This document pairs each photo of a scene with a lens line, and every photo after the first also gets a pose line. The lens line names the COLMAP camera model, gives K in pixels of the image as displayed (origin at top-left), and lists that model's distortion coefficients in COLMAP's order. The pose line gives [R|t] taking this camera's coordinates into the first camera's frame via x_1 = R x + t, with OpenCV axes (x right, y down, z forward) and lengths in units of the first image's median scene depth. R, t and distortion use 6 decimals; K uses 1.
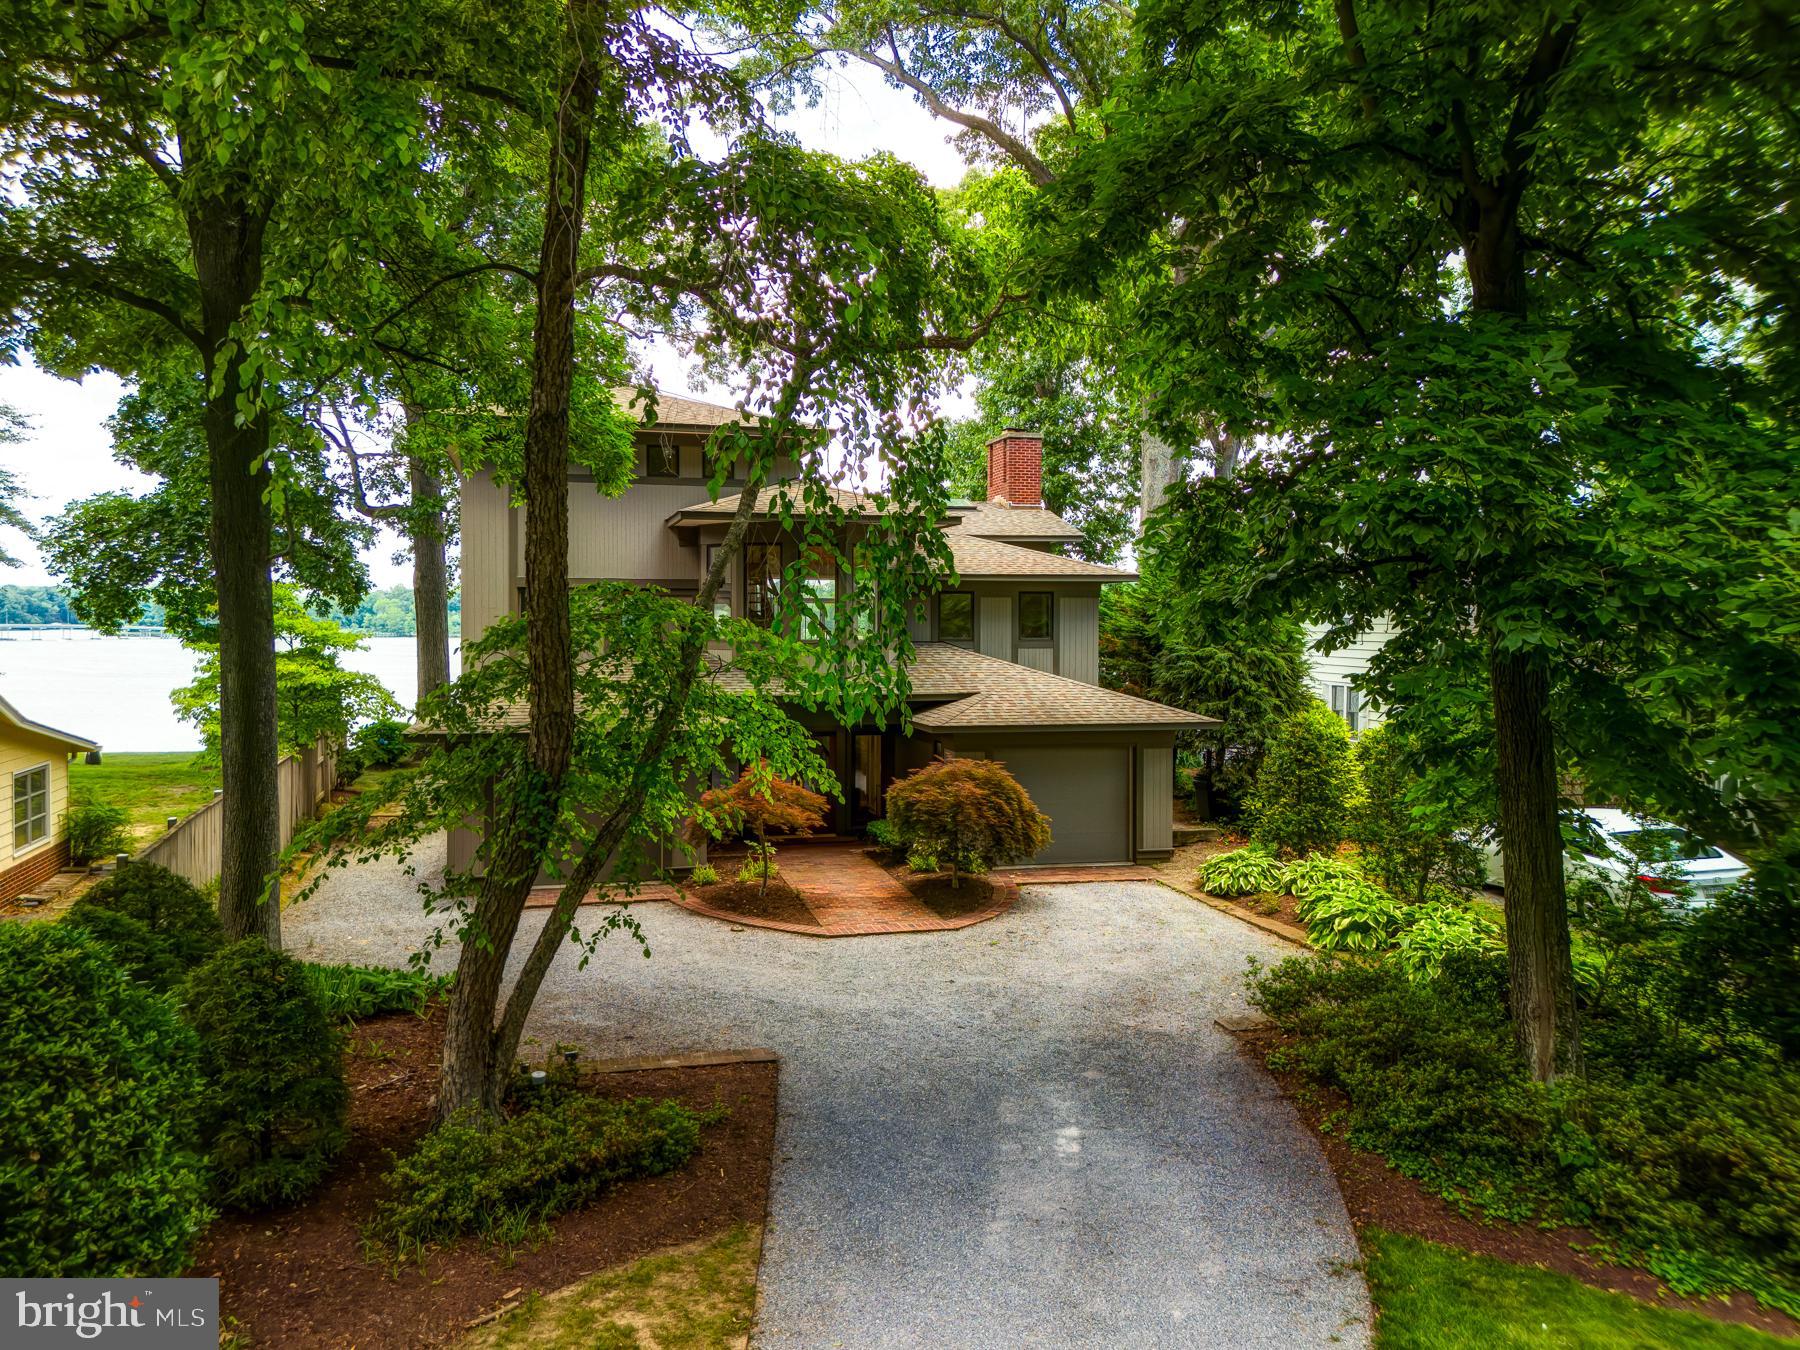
lens RADIAL K [[1344.5, 0, 877.7], [0, 1344.5, 625.5], [0, 0, 1]] dist [0.055973, -0.039638]
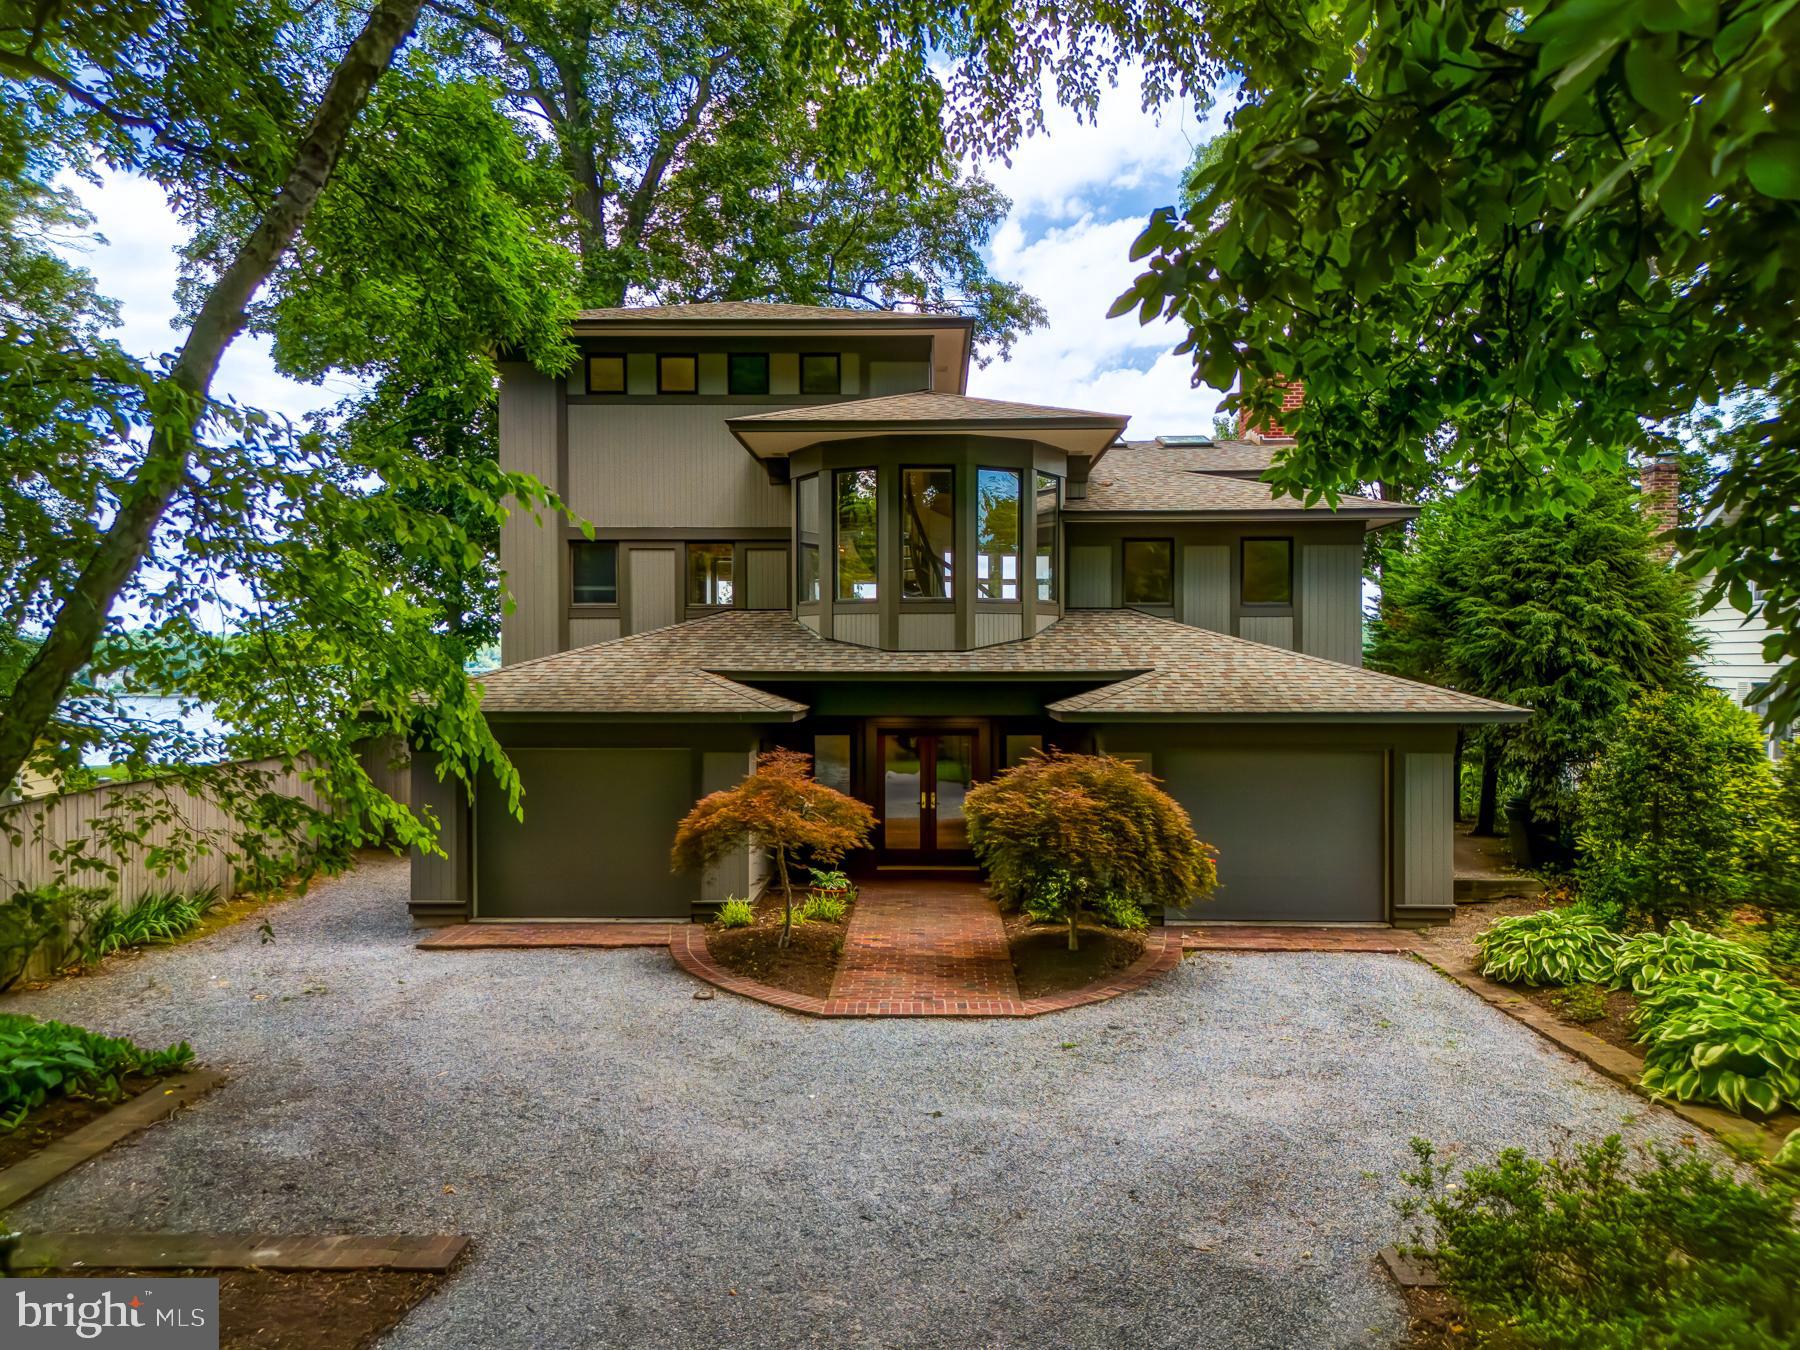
lens RADIAL K [[1327.9, 0, 915.2], [0, 1327.9, 670.4], [0, 0, 1]] dist [0.060931, -0.043480]
pose [[0.967426, -0.002885, -0.253136, 0.152741], [0.003065, 0.999995, 0.000319, 0.058017], [0.253134, -0.001084, 0.967431, 0.351655]]
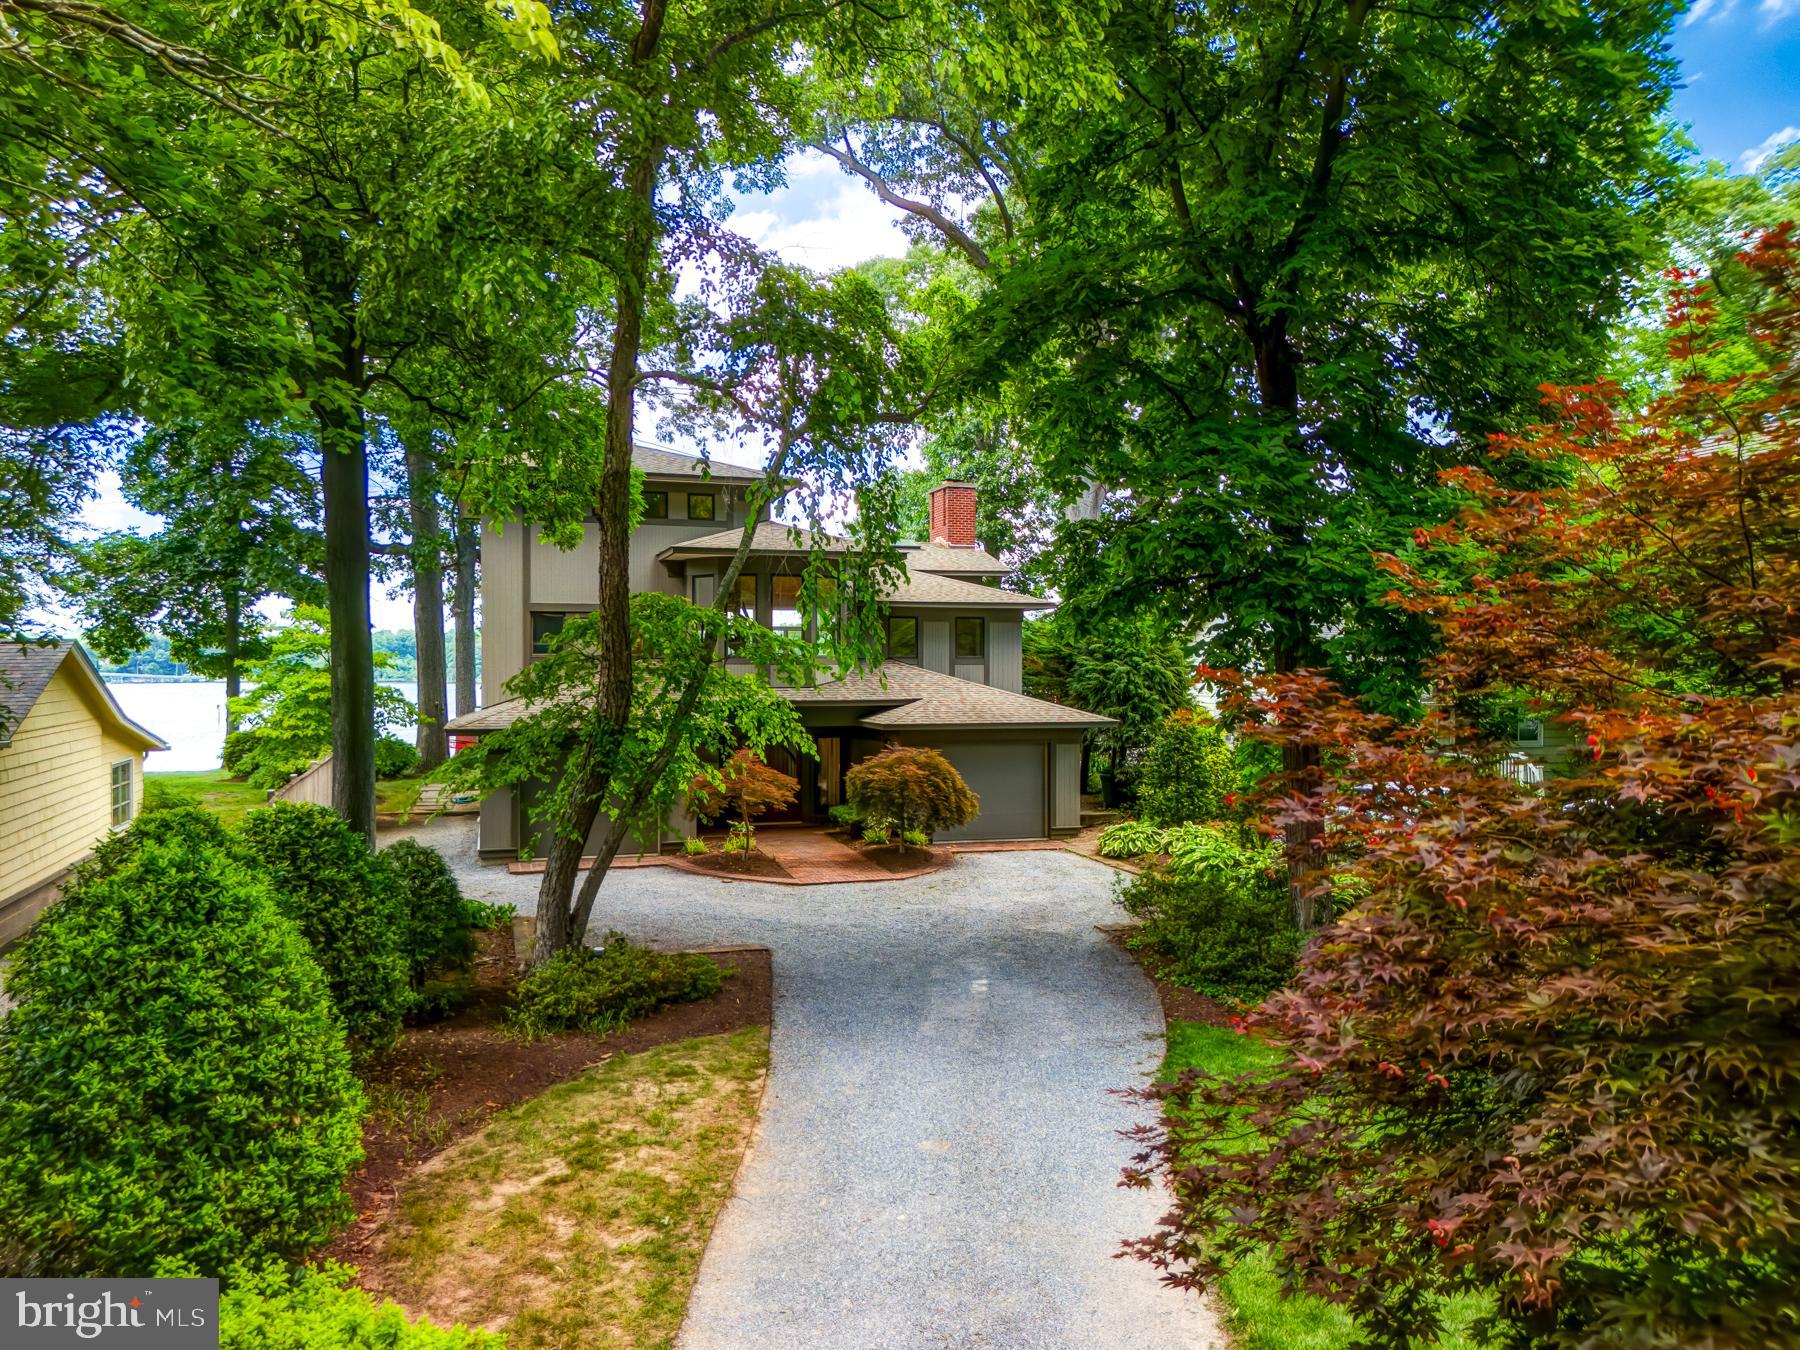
lens RADIAL K [[1327.9, 0, 915.2], [0, 1327.9, 670.4], [0, 0, 1]] dist [0.060931, -0.043480]
pose [[0.997807, -0.001895, 0.066159, -0.010763], [0.001865, 0.999998, 0.000511, 0.027668], [-0.066160, -0.000386, 0.997809, -0.220345]]
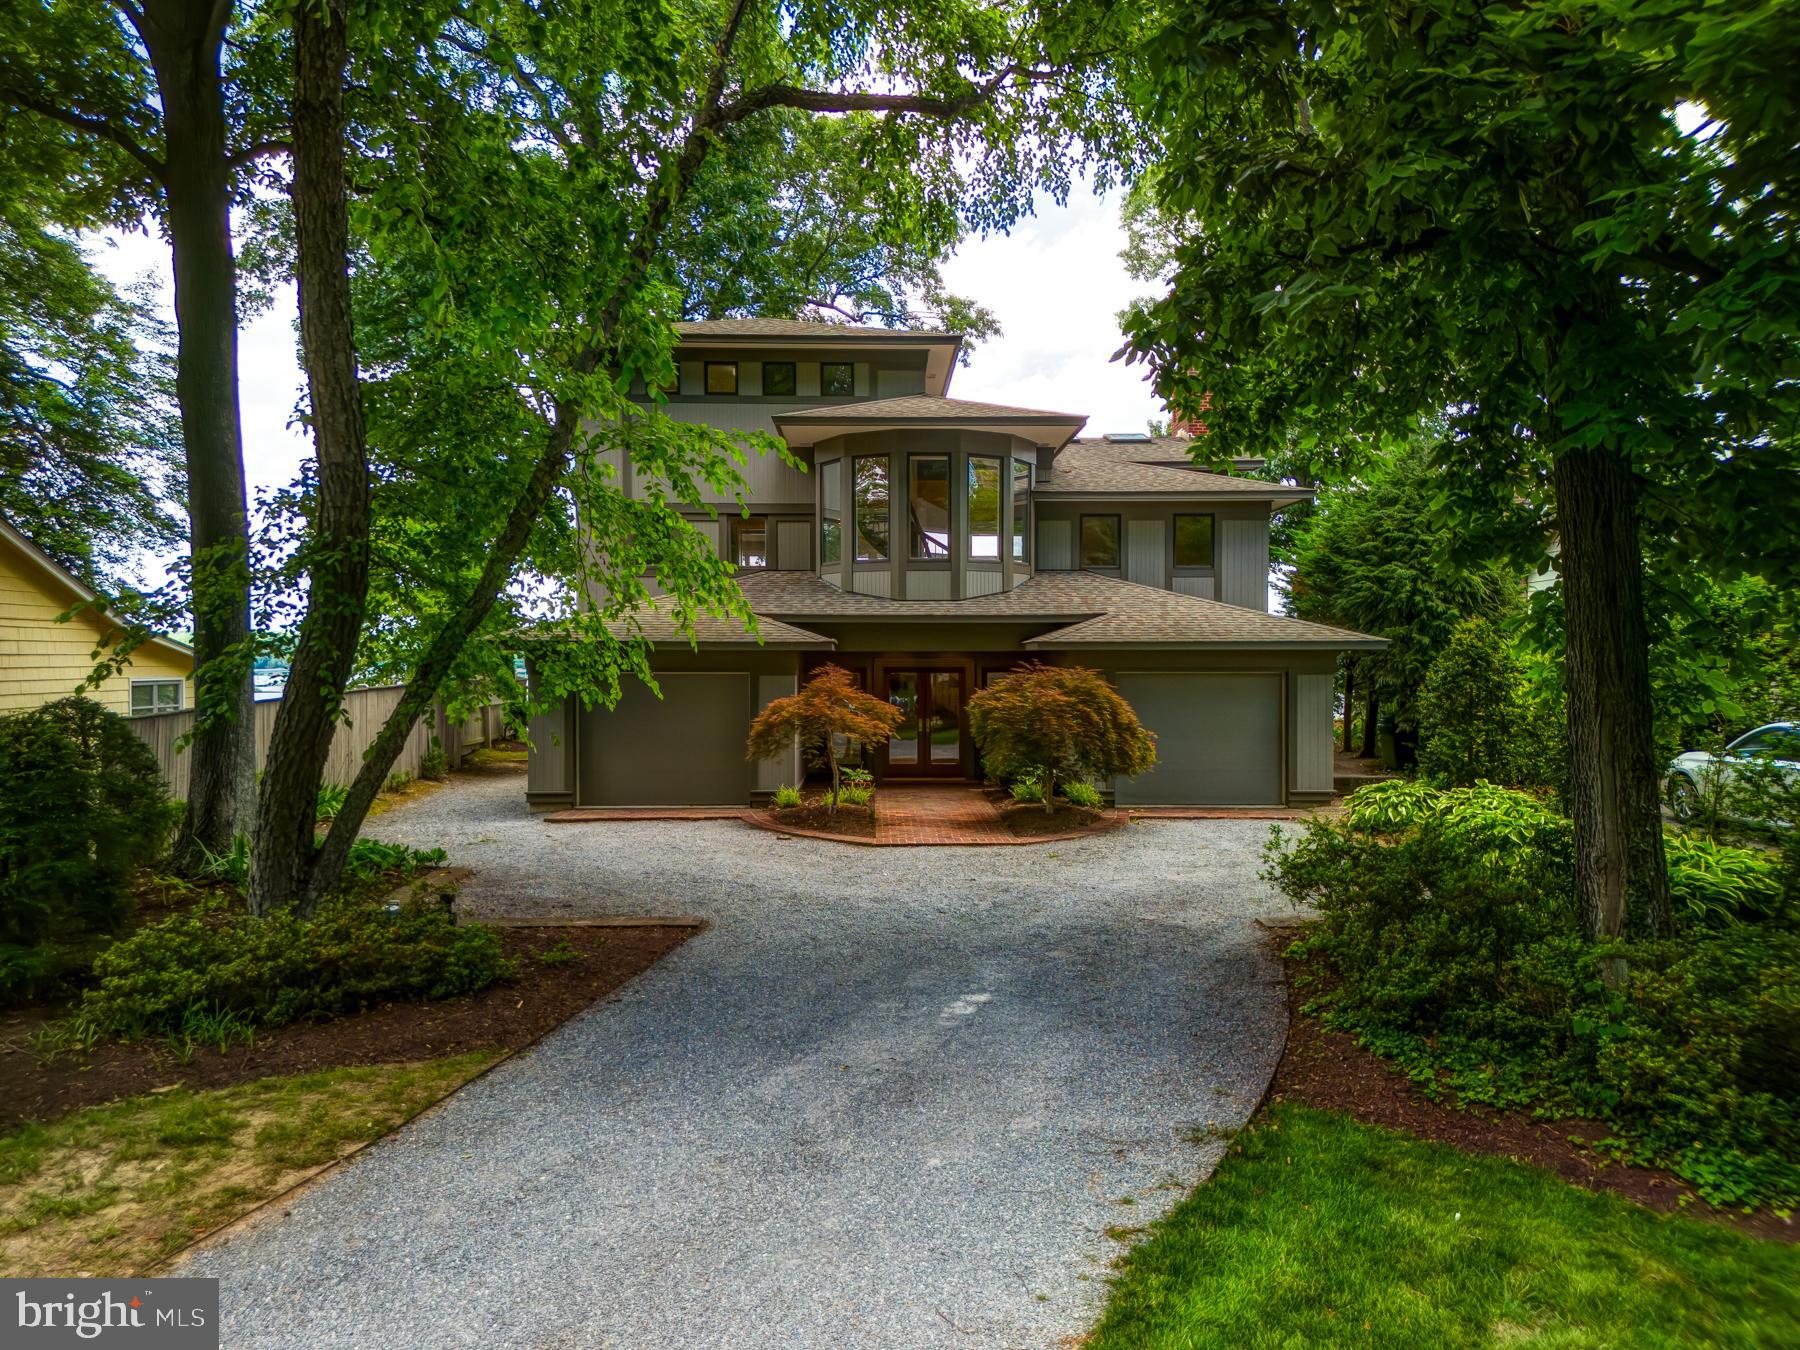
lens RADIAL K [[1327.9, 0, 915.2], [0, 1327.9, 670.4], [0, 0, 1]] dist [0.060931, -0.043480]
pose [[0.978578, -0.003518, -0.205844, 0.155520], [0.003474, 0.999994, -0.000572, 0.102940], [0.205845, -0.000156, 0.978585, 0.123478]]
